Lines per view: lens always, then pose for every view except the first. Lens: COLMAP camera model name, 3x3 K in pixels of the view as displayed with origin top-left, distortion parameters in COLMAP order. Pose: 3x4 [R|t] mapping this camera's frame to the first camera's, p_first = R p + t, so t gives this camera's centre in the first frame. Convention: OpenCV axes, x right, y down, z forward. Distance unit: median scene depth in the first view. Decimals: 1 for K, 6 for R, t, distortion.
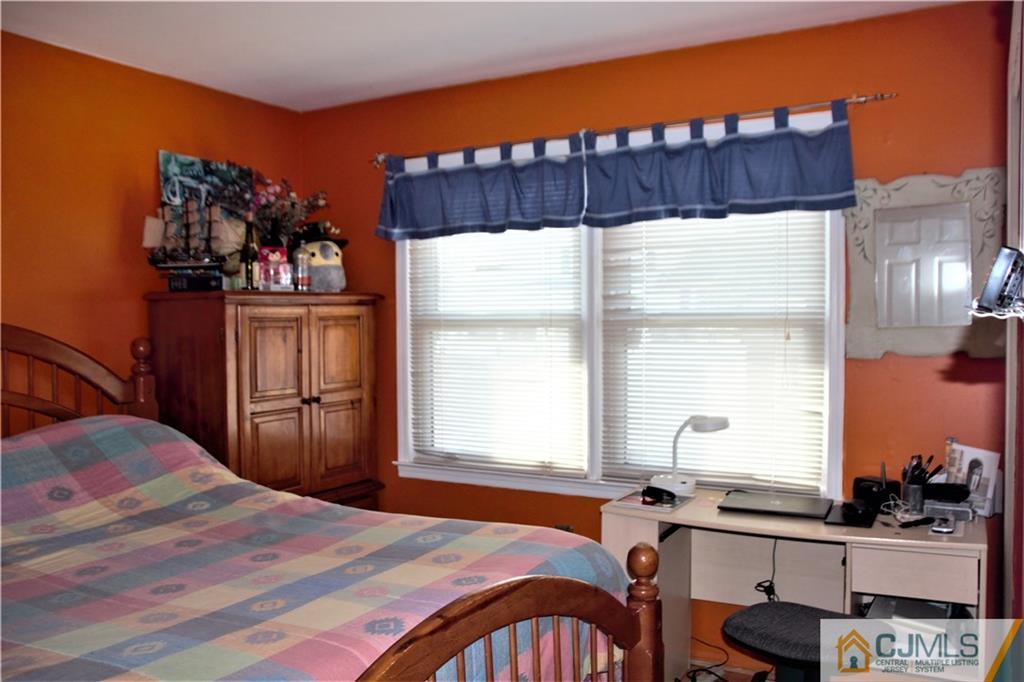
lens RADIAL K [[861.1, 0, 512.0], [0, 861.1, 341.0], [0, 0, 1]] dist [-0.142368, 0.140048]
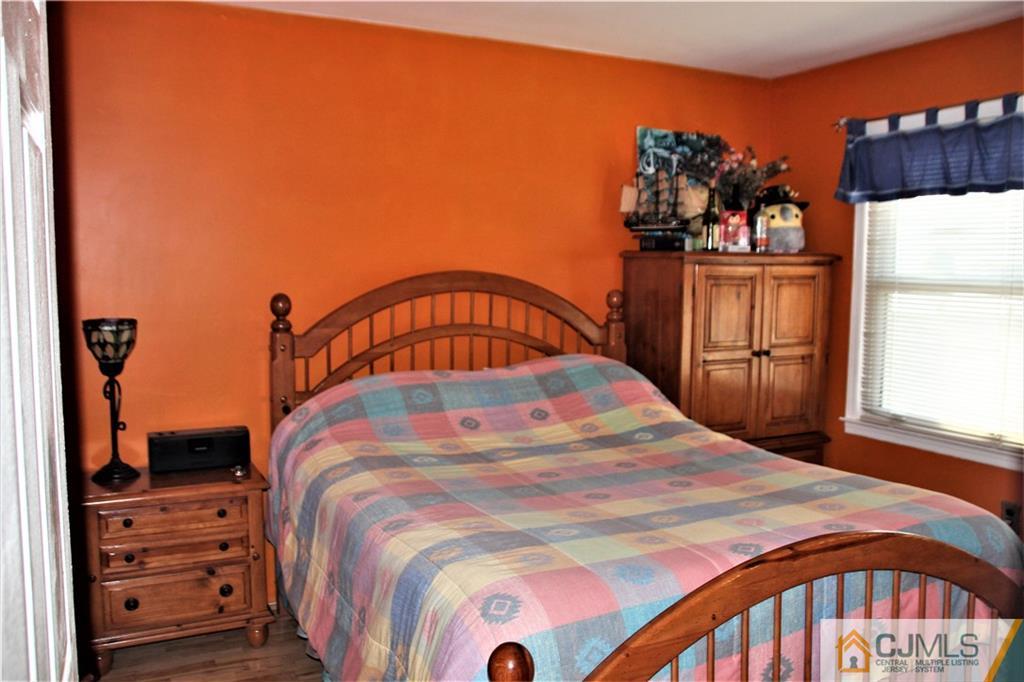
lens RADIAL K [[860.0, 0, 512.0], [0, 860.0, 341.0], [0, 0, 1]] dist [-0.155438, 0.155848]
pose [[0.835566, 0.066283, -0.545377, 0.090457], [-0.031718, 0.996860, 0.072561, -0.014639], [0.548474, -0.043331, 0.835044, -0.074368]]
